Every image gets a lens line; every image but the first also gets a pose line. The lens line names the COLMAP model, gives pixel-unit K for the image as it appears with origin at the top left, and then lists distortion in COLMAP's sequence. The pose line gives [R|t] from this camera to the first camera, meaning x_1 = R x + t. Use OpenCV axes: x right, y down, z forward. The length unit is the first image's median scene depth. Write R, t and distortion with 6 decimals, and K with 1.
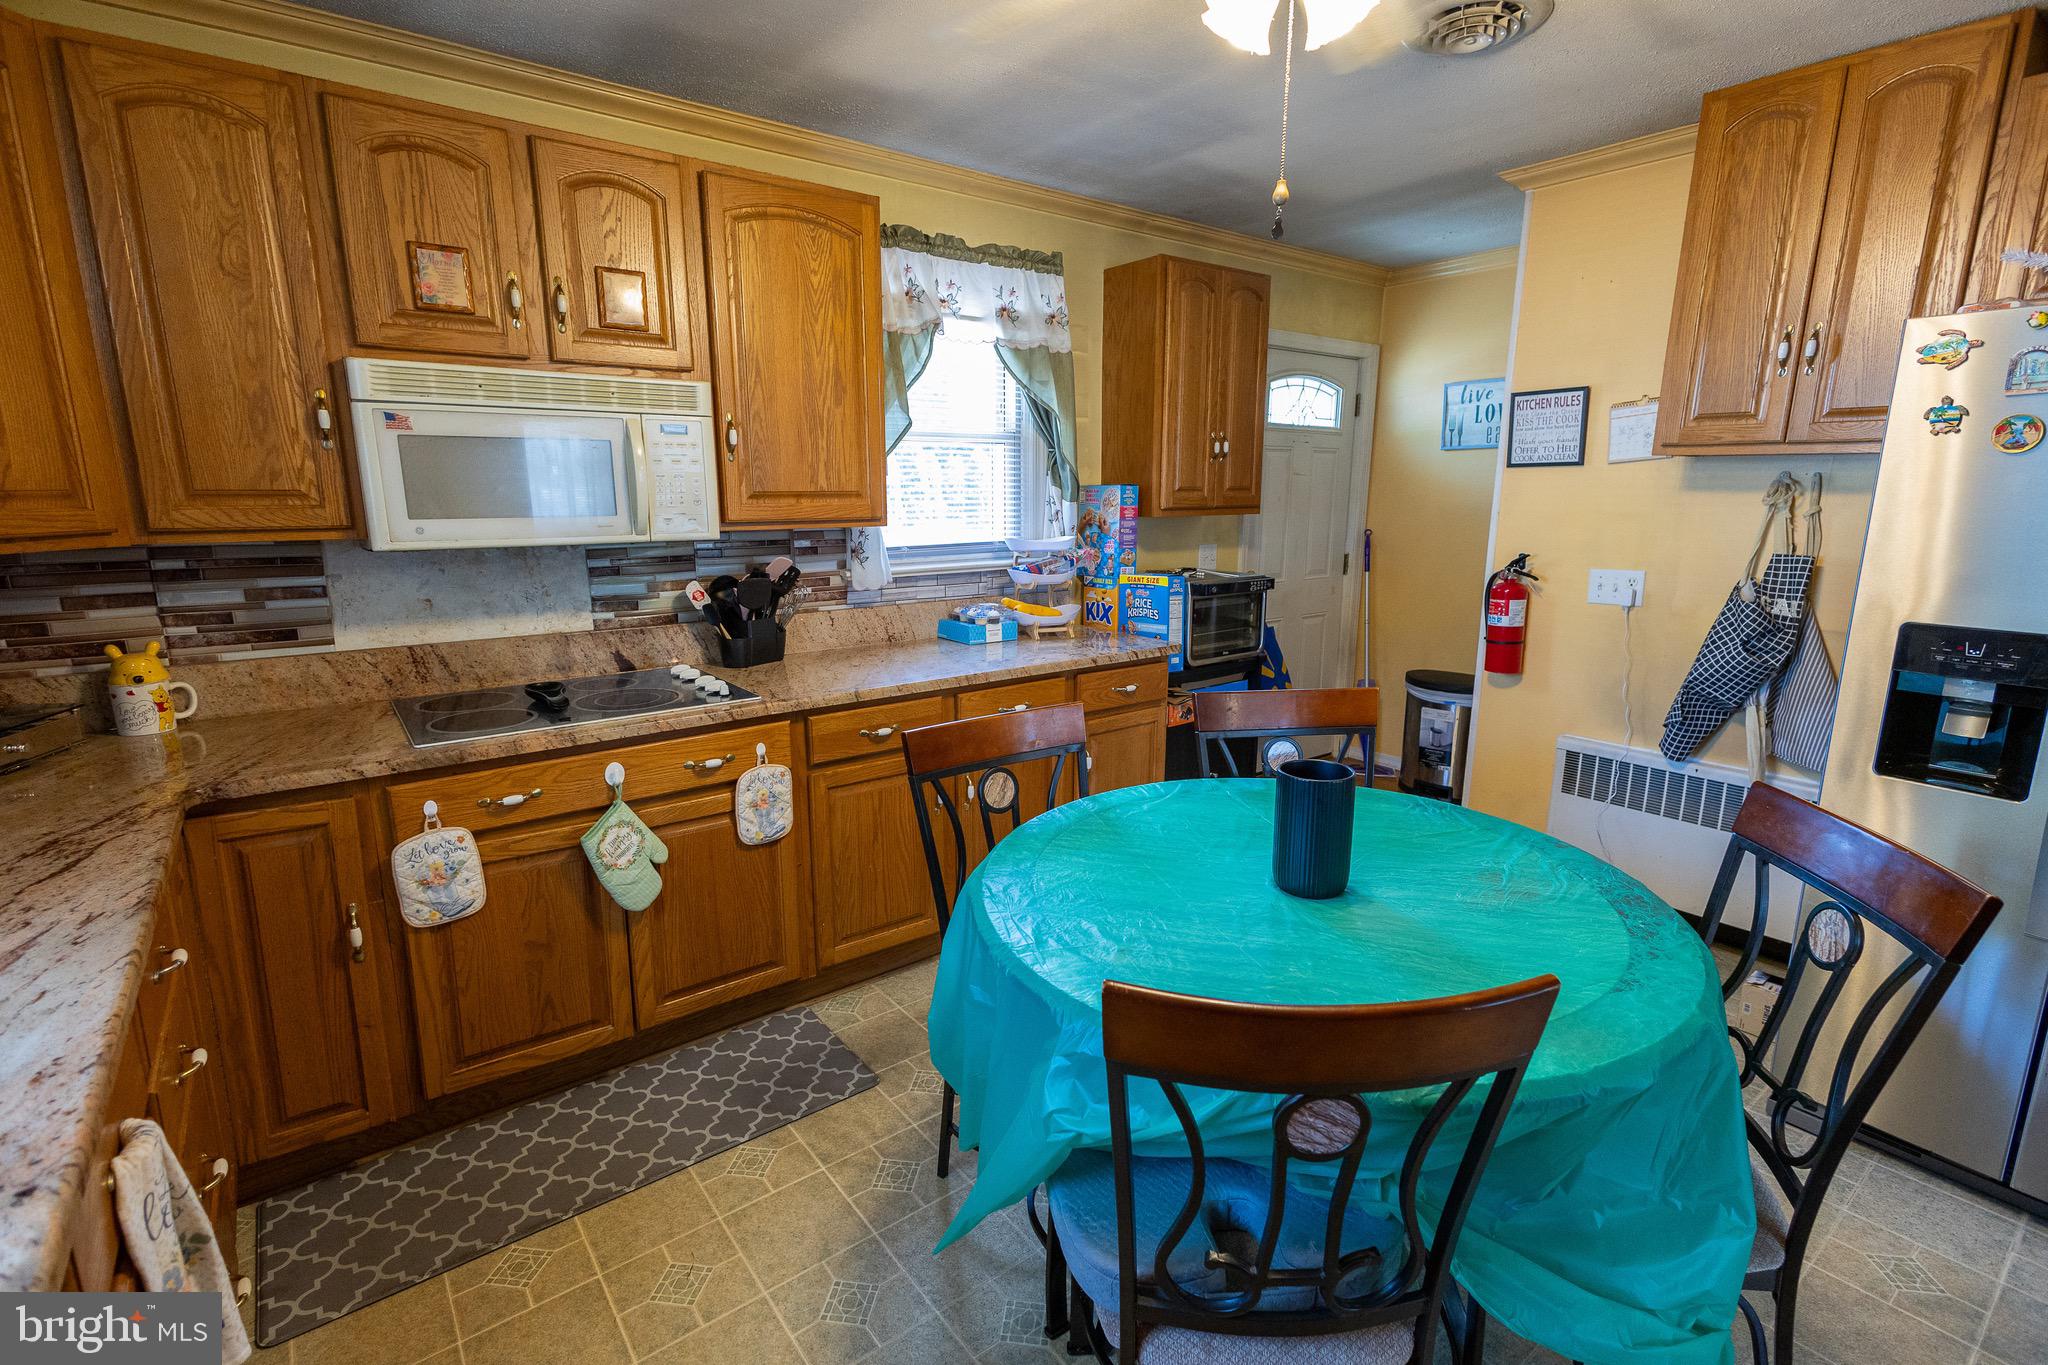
lens RADIAL K [[952.4, 0, 1032.4], [0, 952.4, 685.7], [0, 0, 1]] dist [0.011396, -0.001064]
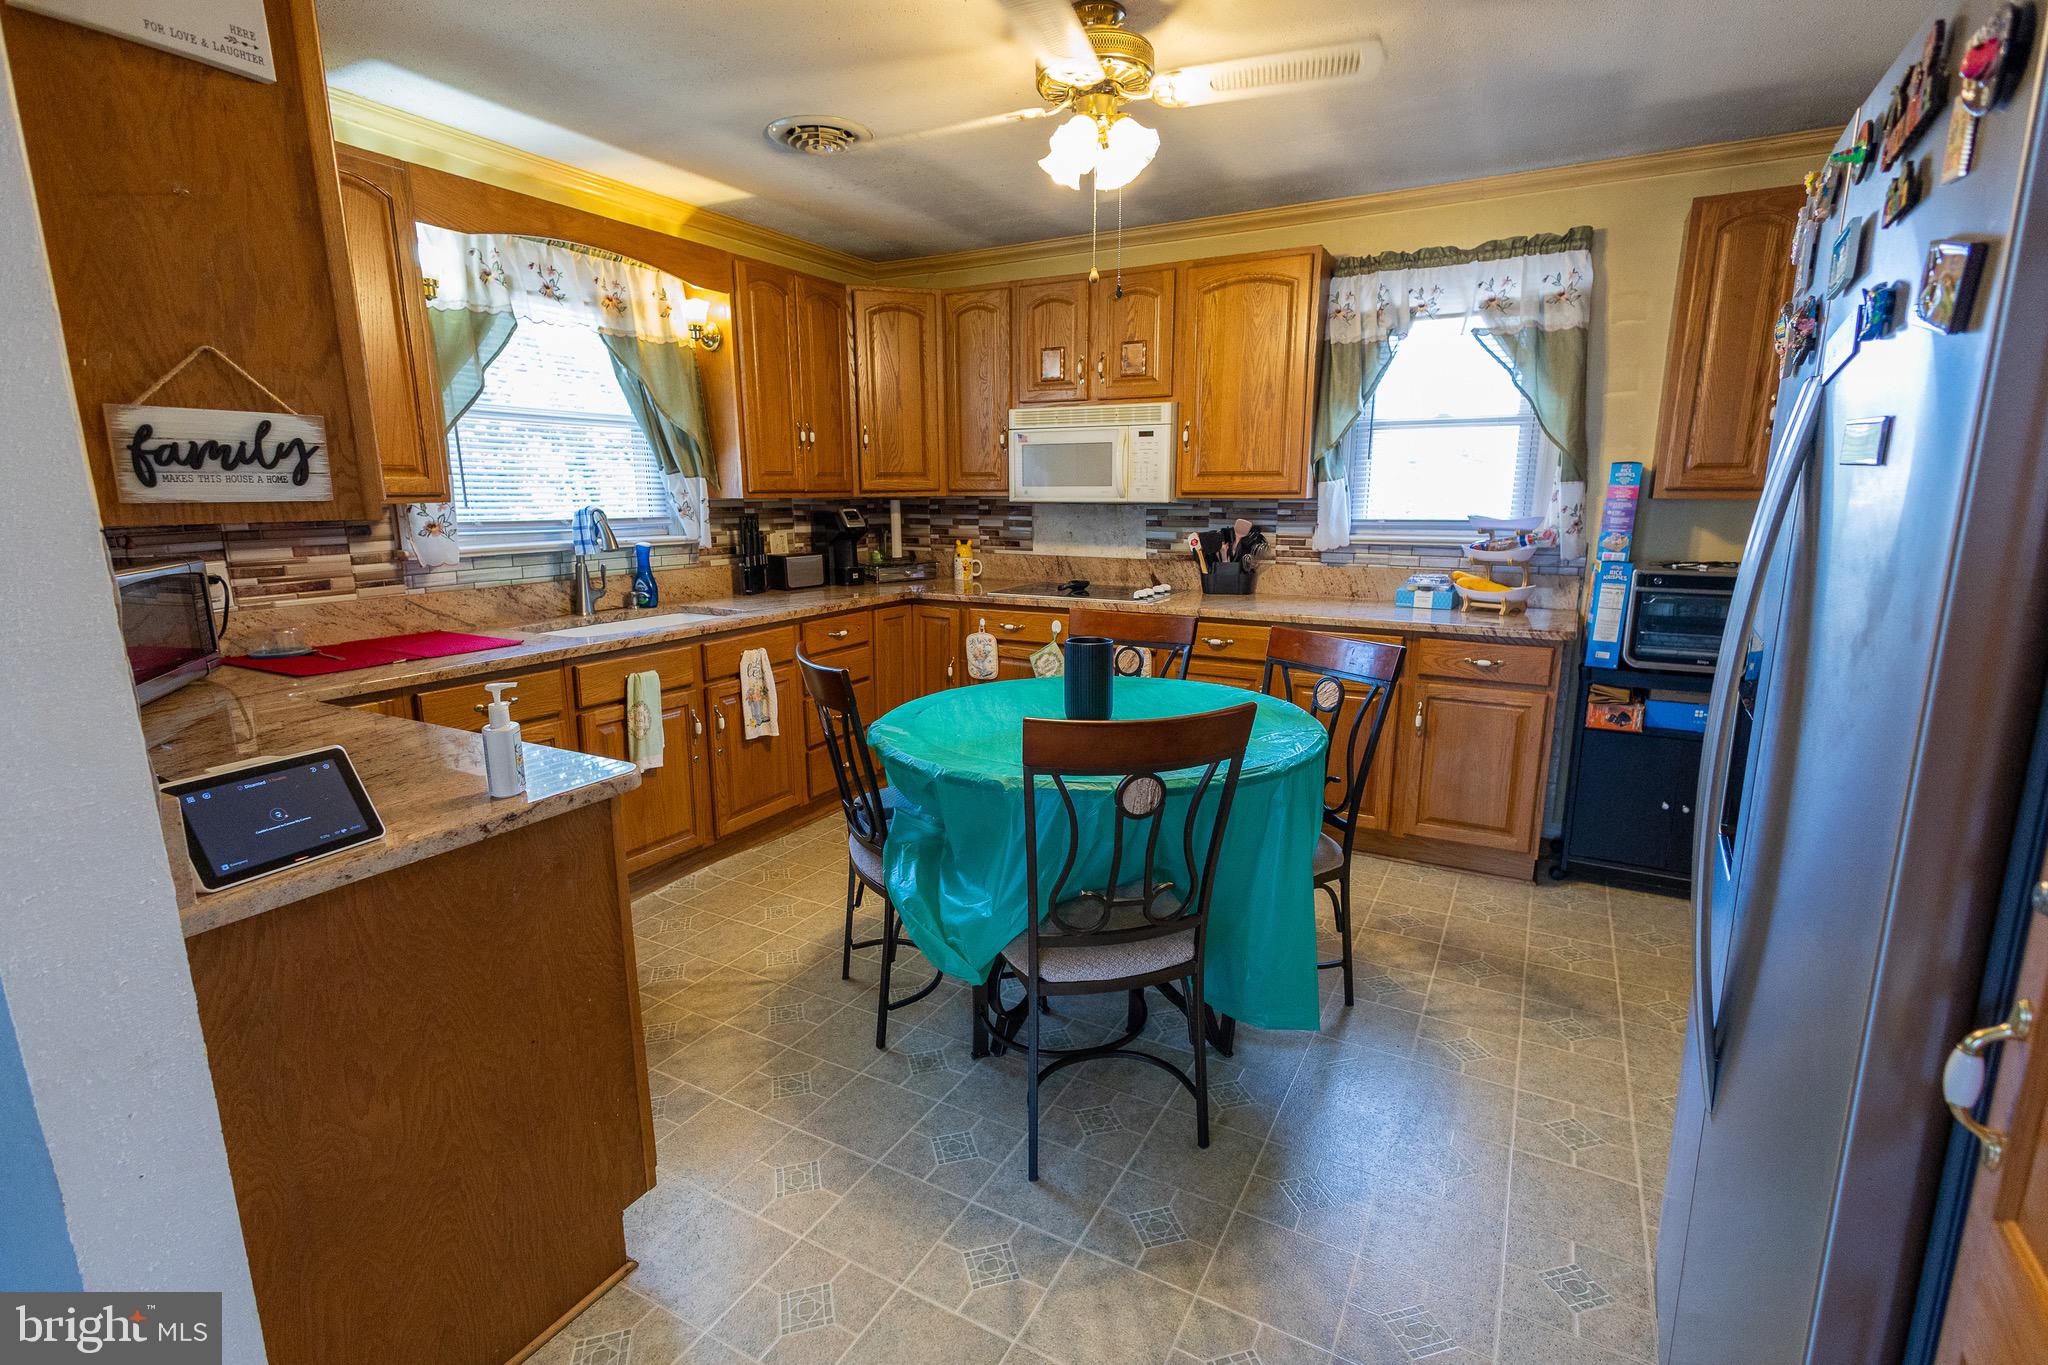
lens RADIAL K [[952.4, 0, 1024.1], [0, 952.4, 685.0], [0, 0, 1]] dist [0.011396, -0.001064]
pose [[0.398764, 0.186679, -0.897852, 0.966338], [-0.188976, 0.974776, 0.118742, -0.002943], [0.897371, 0.122322, 0.423984, 0.153594]]
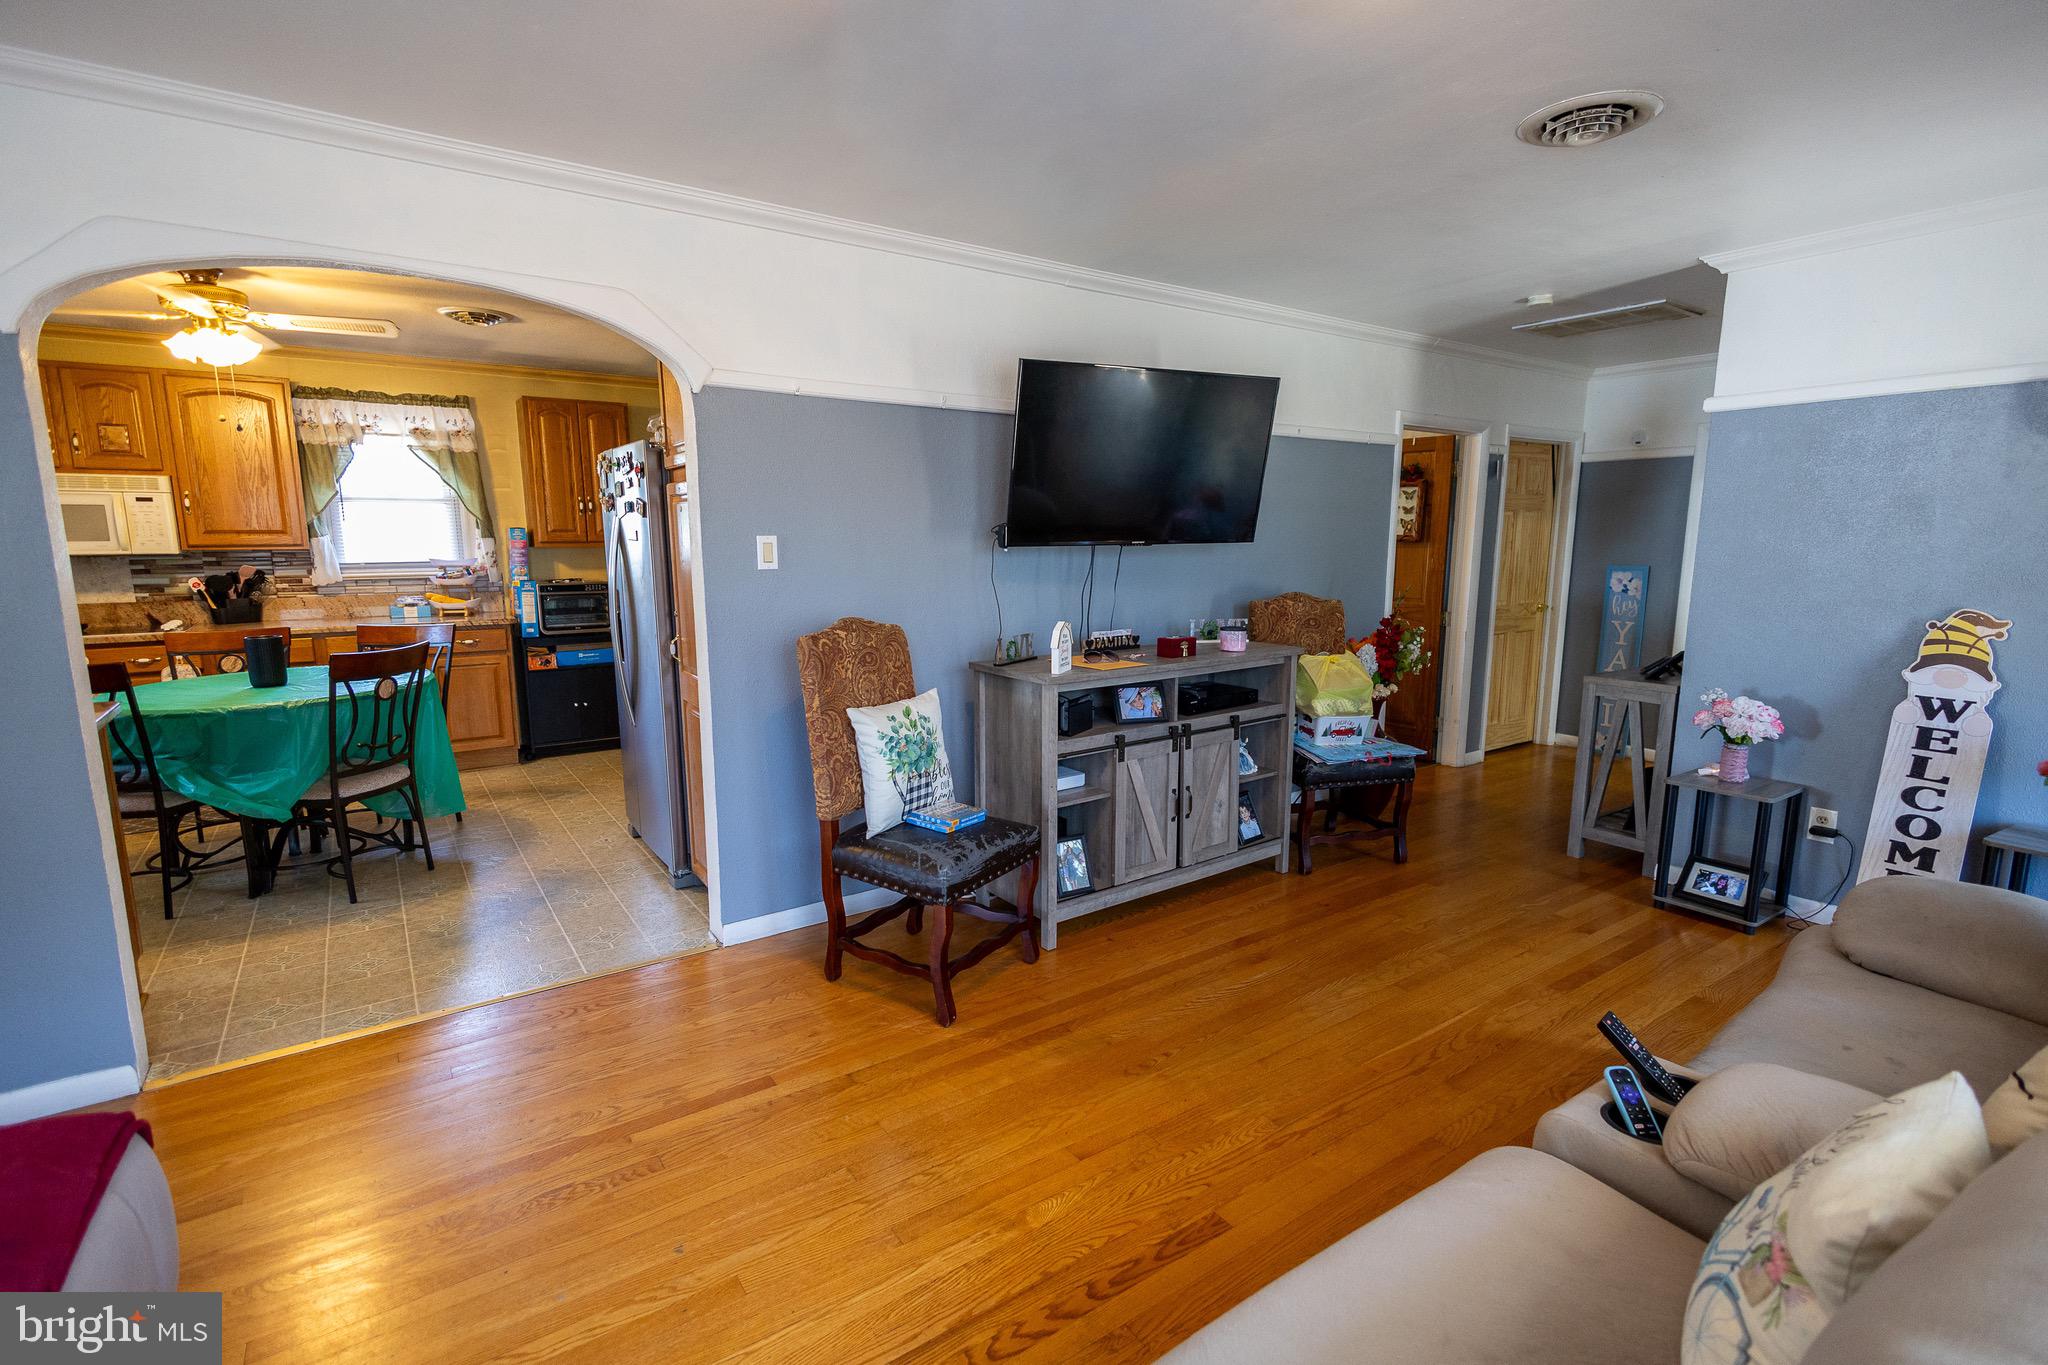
lens RADIAL K [[952.4, 0, 1023.1], [0, 952.4, 686.1], [0, 0, 1]] dist [0.011396, -0.001064]
pose [[0.998851, 0.007628, -0.047323, 1.416731], [-0.009932, 0.998767, -0.048641, 0.186738], [0.046894, 0.049055, 0.997695, -0.830967]]
